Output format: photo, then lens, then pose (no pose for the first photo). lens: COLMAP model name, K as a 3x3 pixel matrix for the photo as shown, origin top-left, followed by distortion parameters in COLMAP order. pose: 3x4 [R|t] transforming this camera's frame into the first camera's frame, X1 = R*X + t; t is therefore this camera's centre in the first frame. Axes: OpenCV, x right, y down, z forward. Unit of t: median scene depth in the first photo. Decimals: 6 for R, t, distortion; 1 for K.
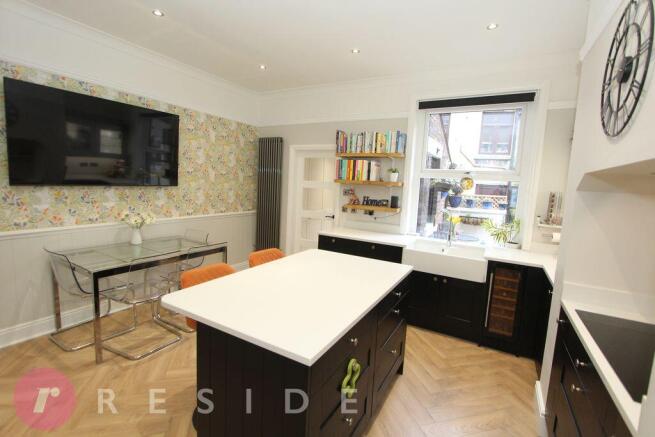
lens RADIAL K [[300.6, 0, 328.7], [0, 300.6, 212.6], [0, 0, 1]] dist [0.003781, 0.001077]
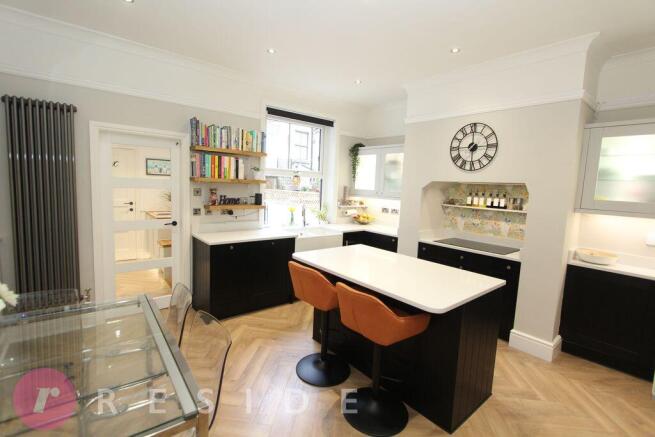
lens RADIAL K [[300.6, 0, 328.6], [0, 300.6, 214.1], [0, 0, 1]] dist [0.003781, 0.001077]
pose [[0.370738, -0.124855, 0.920307, -0.648874], [0.073825, 0.991749, 0.104807, -0.073127], [-0.925799, 0.029086, 0.376896, 0.368337]]
